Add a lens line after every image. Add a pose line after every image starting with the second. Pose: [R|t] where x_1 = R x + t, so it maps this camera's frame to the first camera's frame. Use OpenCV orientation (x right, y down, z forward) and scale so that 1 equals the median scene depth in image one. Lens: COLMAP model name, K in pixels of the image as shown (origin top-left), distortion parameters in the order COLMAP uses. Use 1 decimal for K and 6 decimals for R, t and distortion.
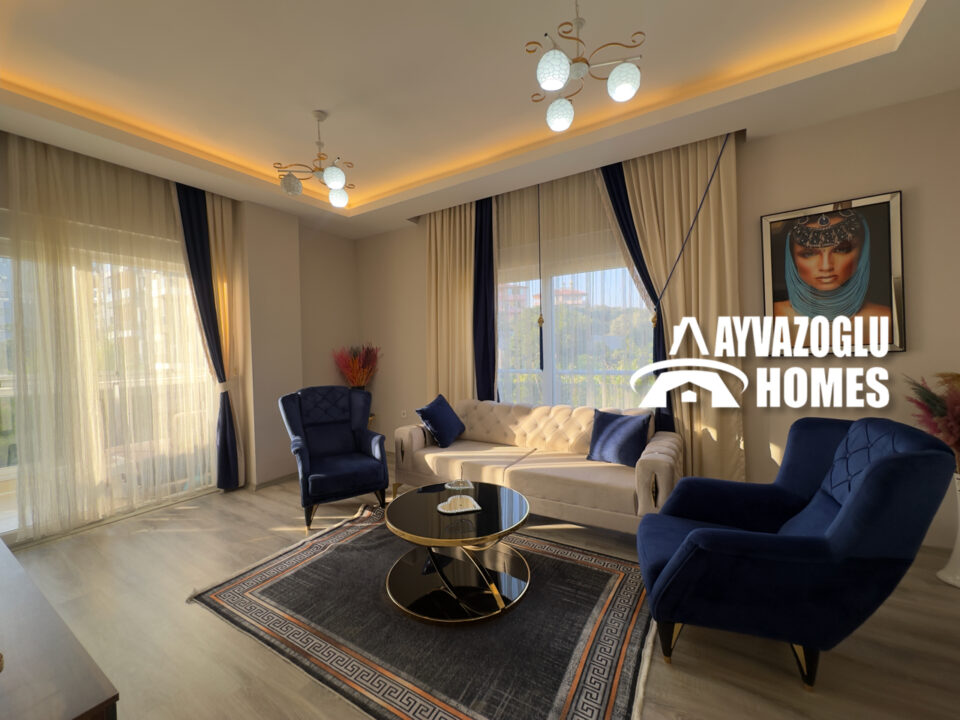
lens RADIAL K [[382.5, 0, 482.9], [0, 382.5, 359.3], [0, 0, 1]] dist [-0.006715, 0.001046]
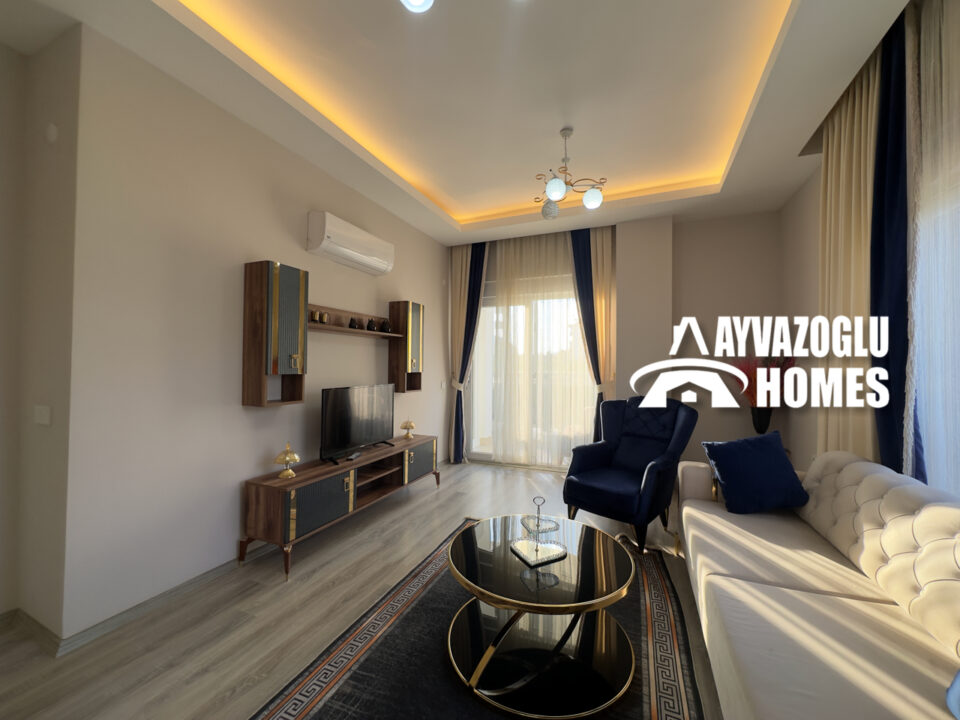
lens RADIAL K [[382.5, 0, 481.3], [0, 382.5, 358.0], [0, 0, 1]] dist [-0.006715, 0.001046]
pose [[0.152059, 0.003182, -0.988366, 0.529456], [-0.036432, 0.999333, -0.002387, -0.005671], [0.987700, 0.036371, 0.152074, 0.572349]]
